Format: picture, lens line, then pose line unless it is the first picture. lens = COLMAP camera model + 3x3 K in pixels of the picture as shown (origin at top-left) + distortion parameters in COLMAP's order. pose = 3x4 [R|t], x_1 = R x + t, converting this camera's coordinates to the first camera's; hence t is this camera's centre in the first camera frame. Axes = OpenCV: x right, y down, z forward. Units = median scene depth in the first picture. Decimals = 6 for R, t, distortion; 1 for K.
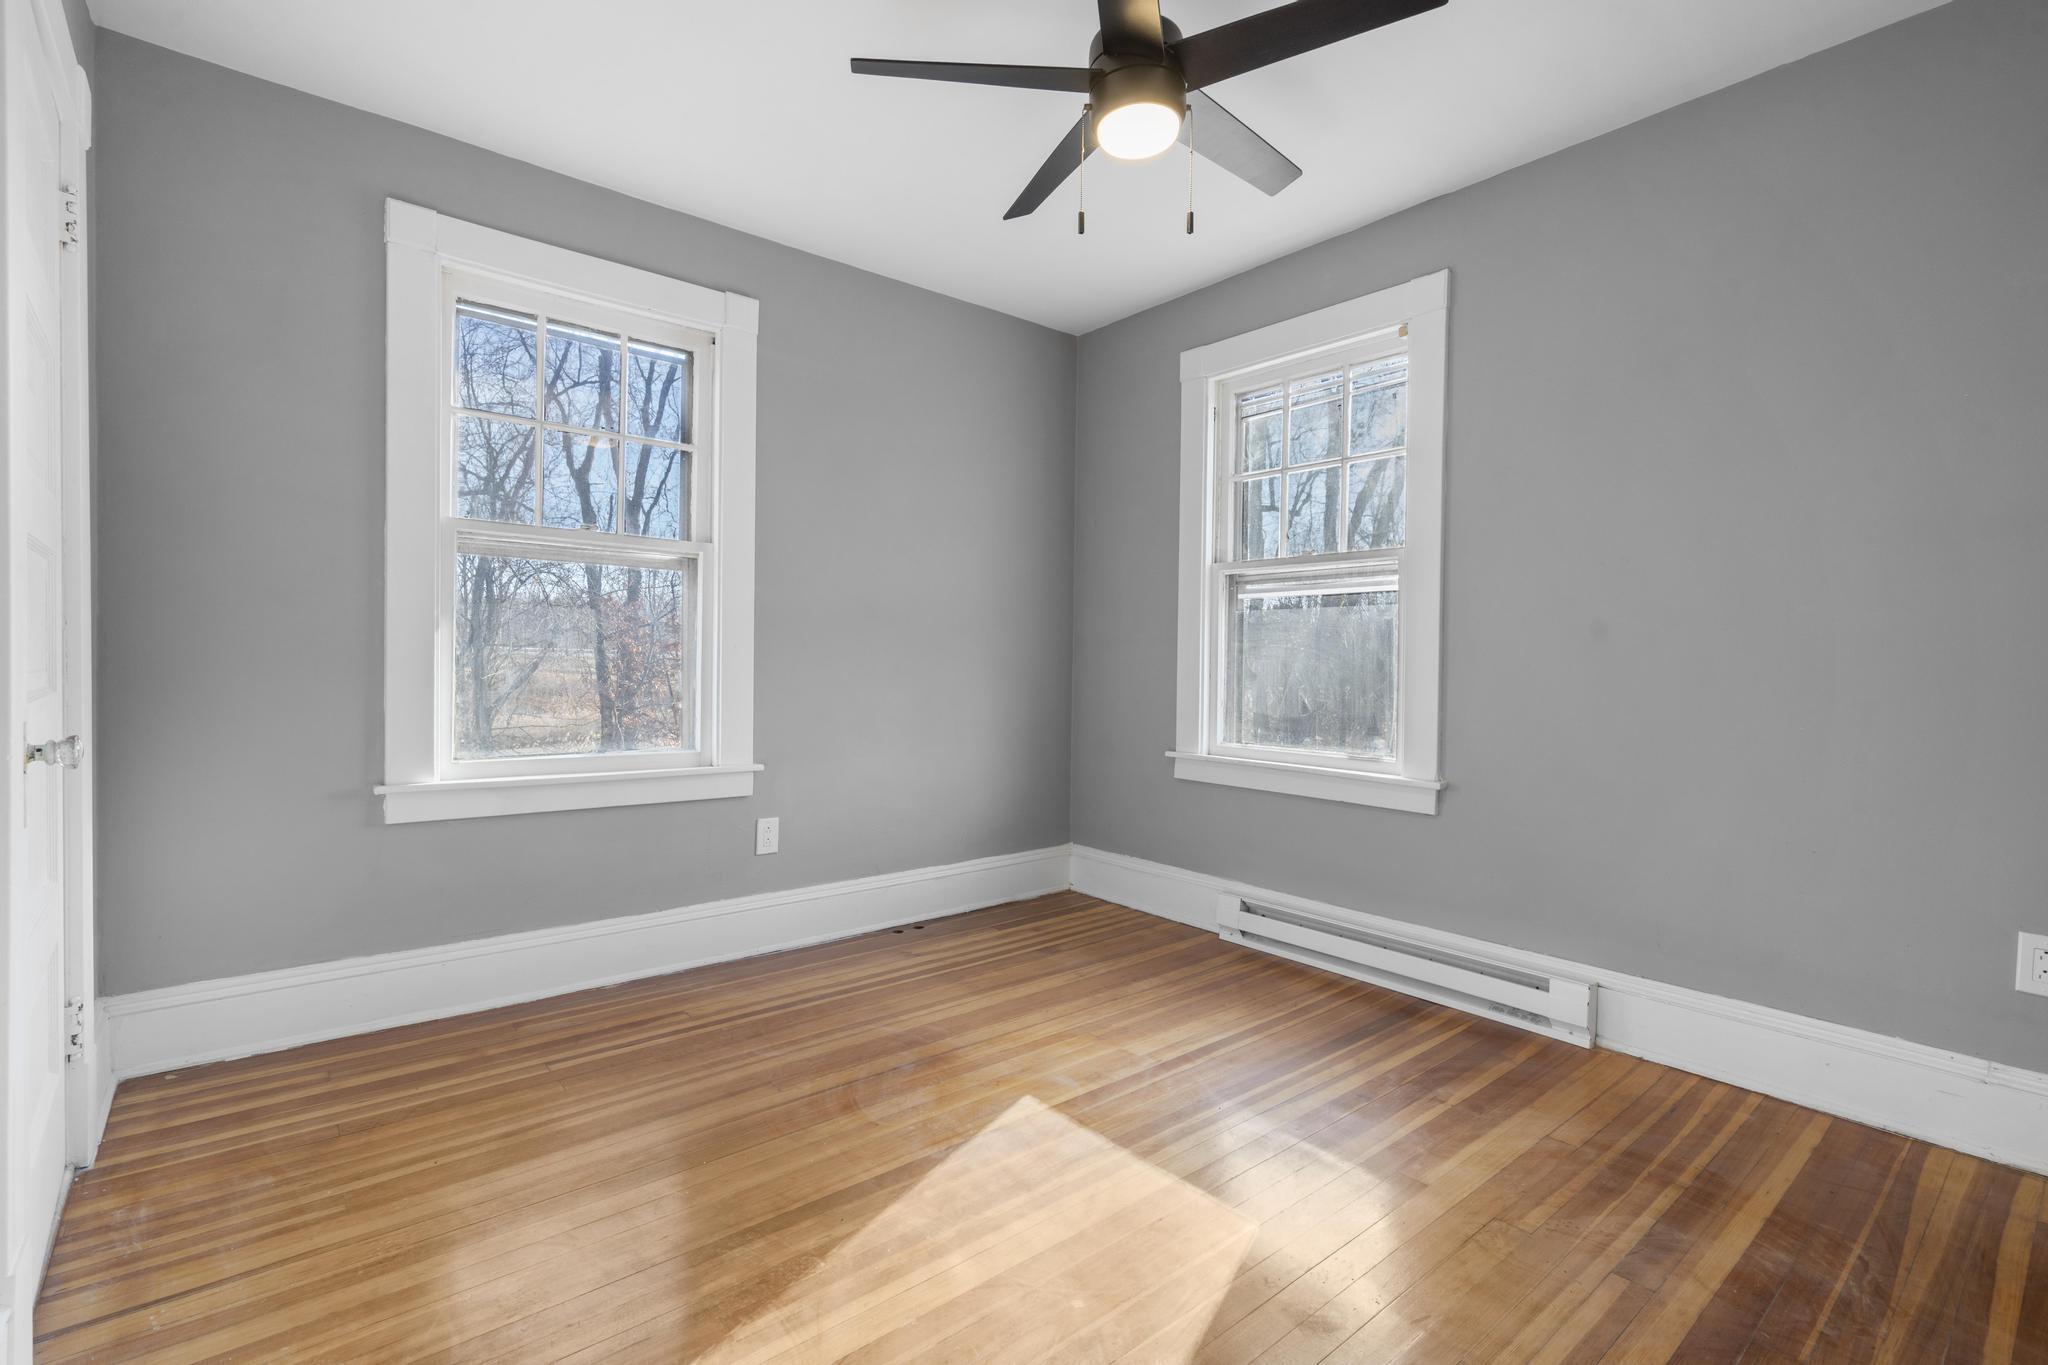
lens RADIAL K [[936.1, 0, 1013.5], [0, 936.1, 679.0], [0, 0, 1]] dist [-0.005070, 0.000678]
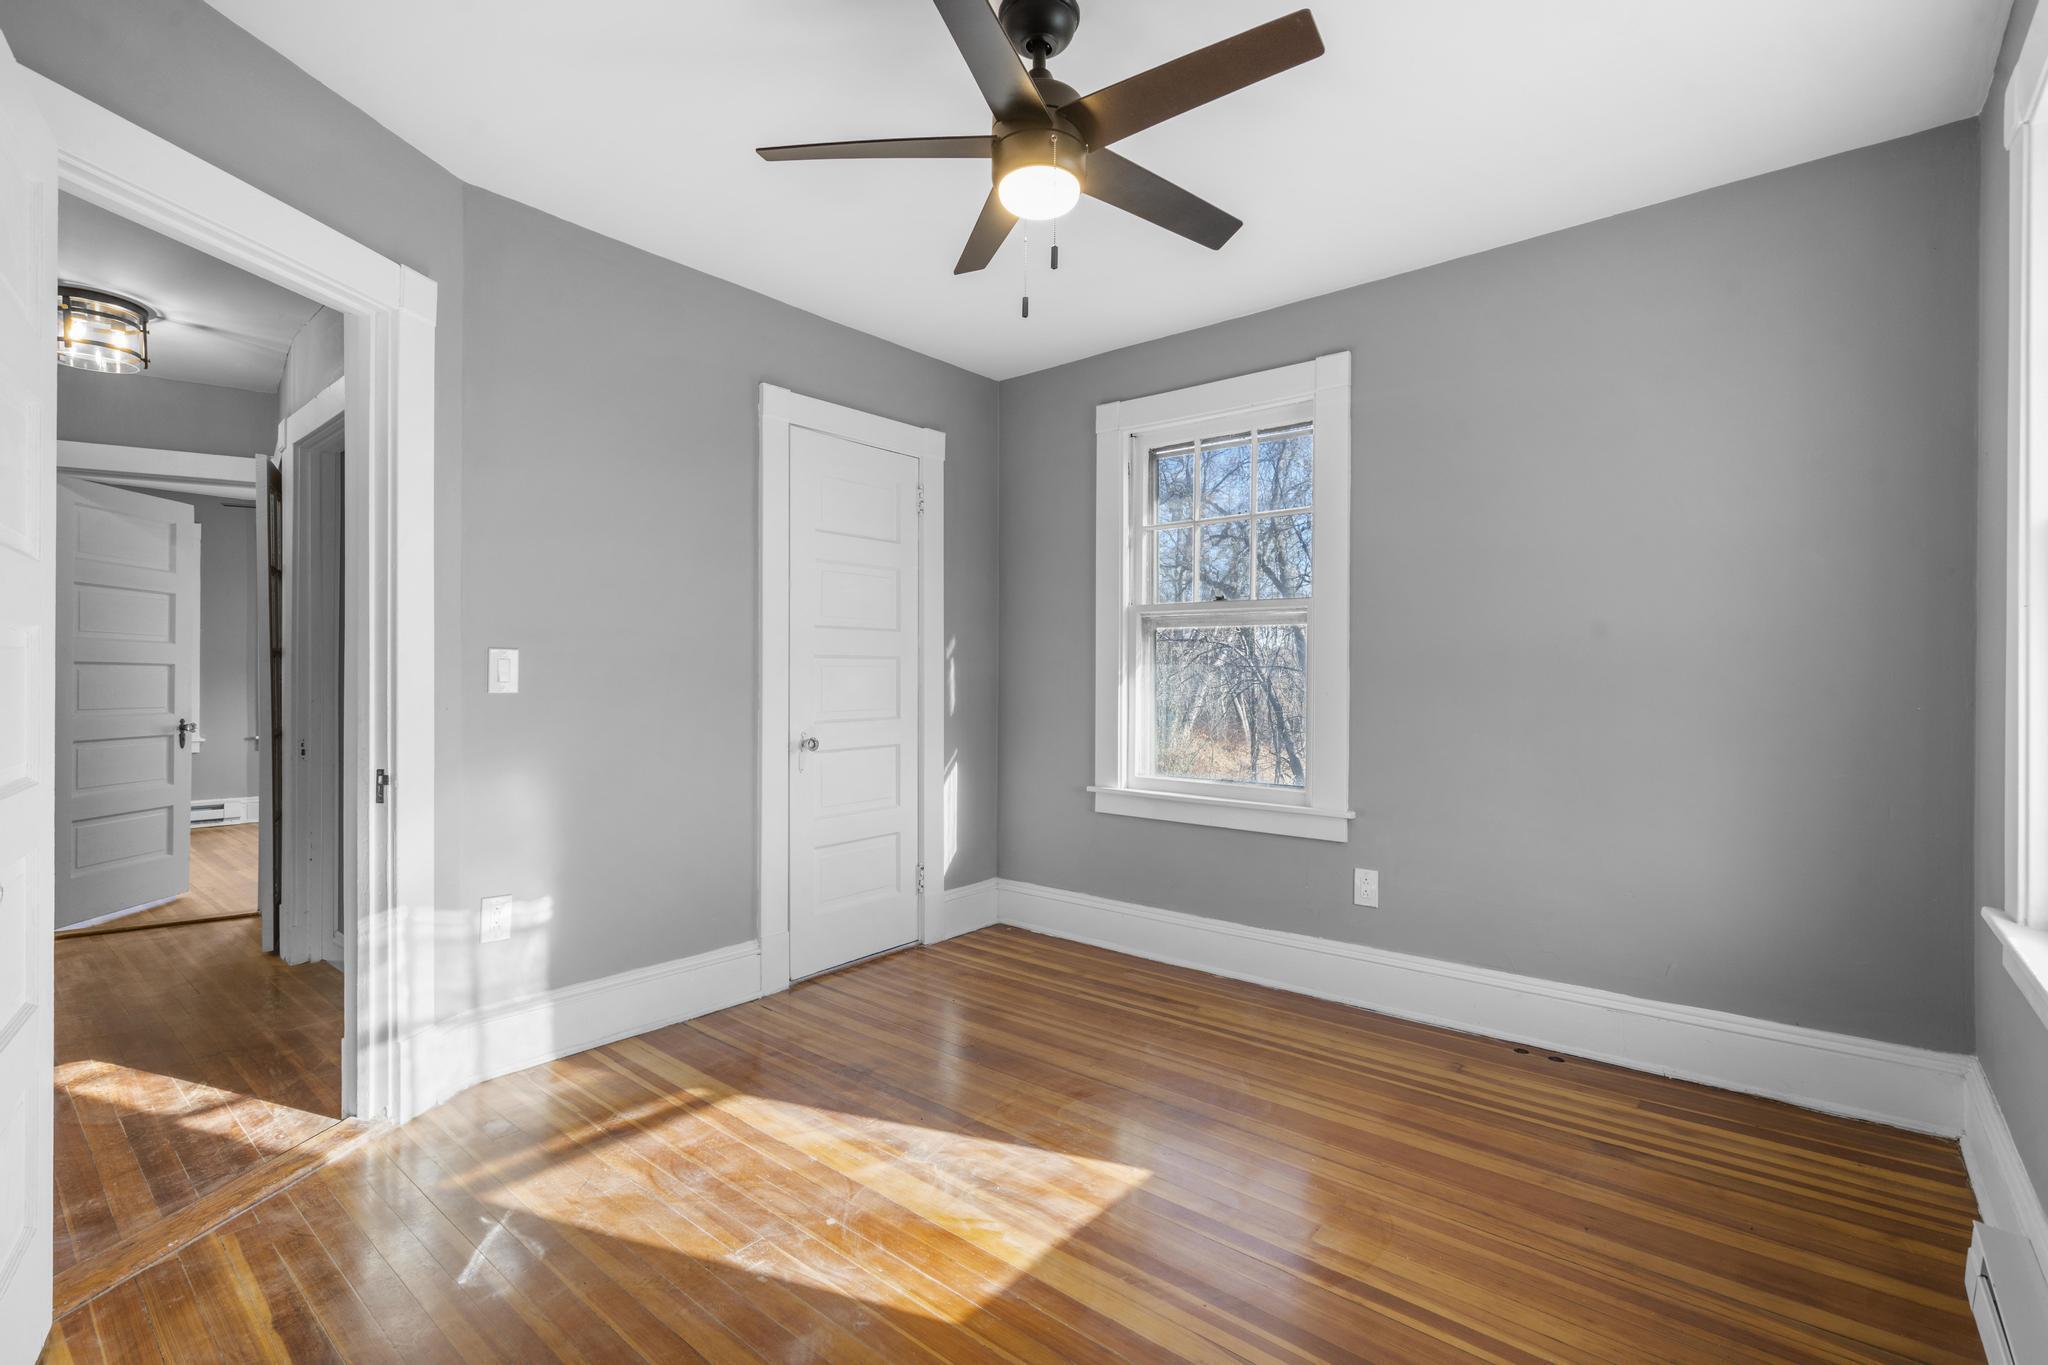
lens RADIAL K [[936.1, 0, 1012.6], [0, 936.1, 678.7], [0, 0, 1]] dist [-0.005070, 0.000678]
pose [[0.170299, -0.010514, -0.985336, 0.723624], [-0.020318, 0.999693, -0.014179, -0.032791], [0.985183, 0.022435, 0.170033, 0.529325]]
